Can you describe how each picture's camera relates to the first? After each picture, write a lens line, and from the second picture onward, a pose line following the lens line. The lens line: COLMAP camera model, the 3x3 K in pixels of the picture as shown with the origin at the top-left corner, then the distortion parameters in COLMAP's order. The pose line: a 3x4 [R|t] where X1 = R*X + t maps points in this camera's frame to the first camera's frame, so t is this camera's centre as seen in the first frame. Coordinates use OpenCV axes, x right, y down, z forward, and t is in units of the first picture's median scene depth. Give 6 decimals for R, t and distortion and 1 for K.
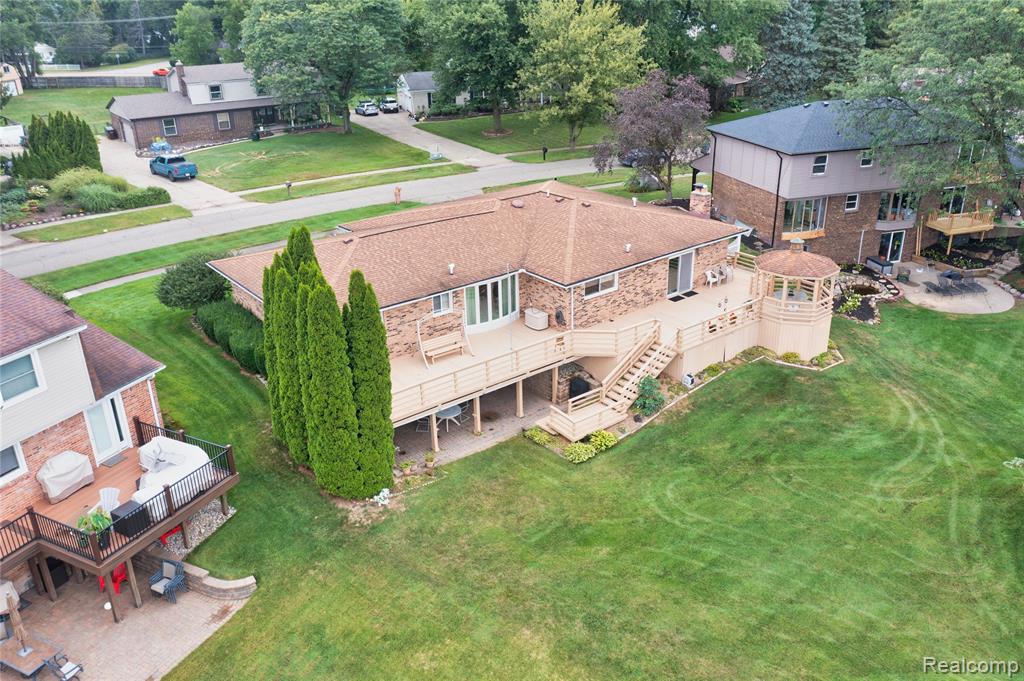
lens RADIAL K [[834.2, 0, 509.5], [0, 834.2, 343.4], [0, 0, 1]] dist [0.001490, 0.000150]
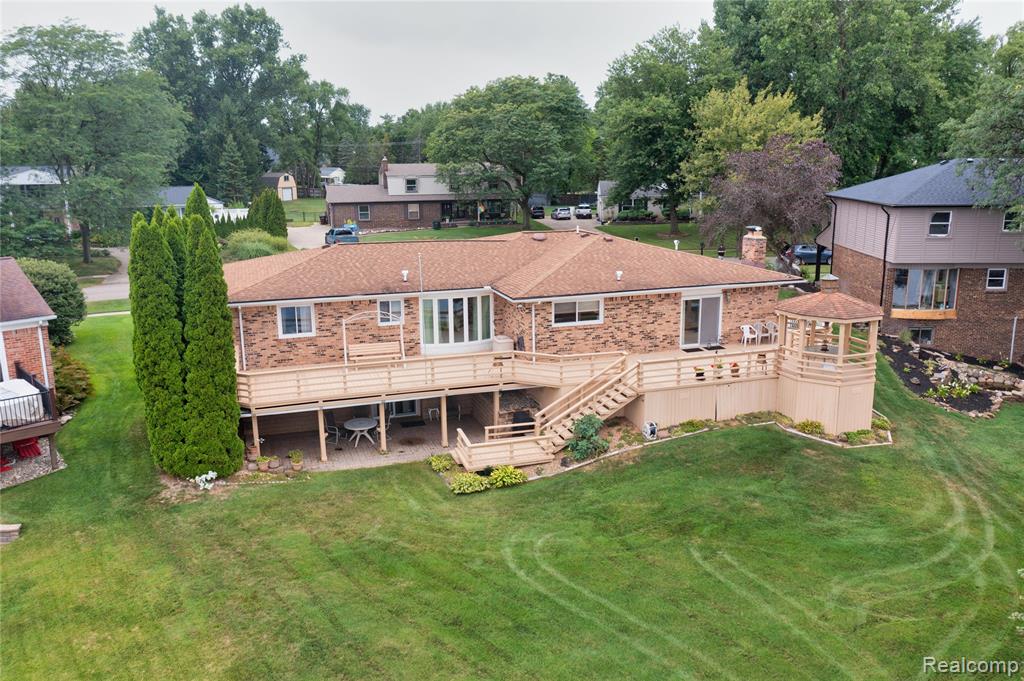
lens RADIAL K [[834.2, 0, 515.2], [0, 834.2, 339.3], [0, 0, 1]] dist [0.001490, 0.000150]
pose [[0.936215, 0.087278, -0.340417, 0.334565], [-0.150515, 0.974911, -0.163993, 0.102386], [0.317563, 0.204771, 0.925863, 0.196255]]
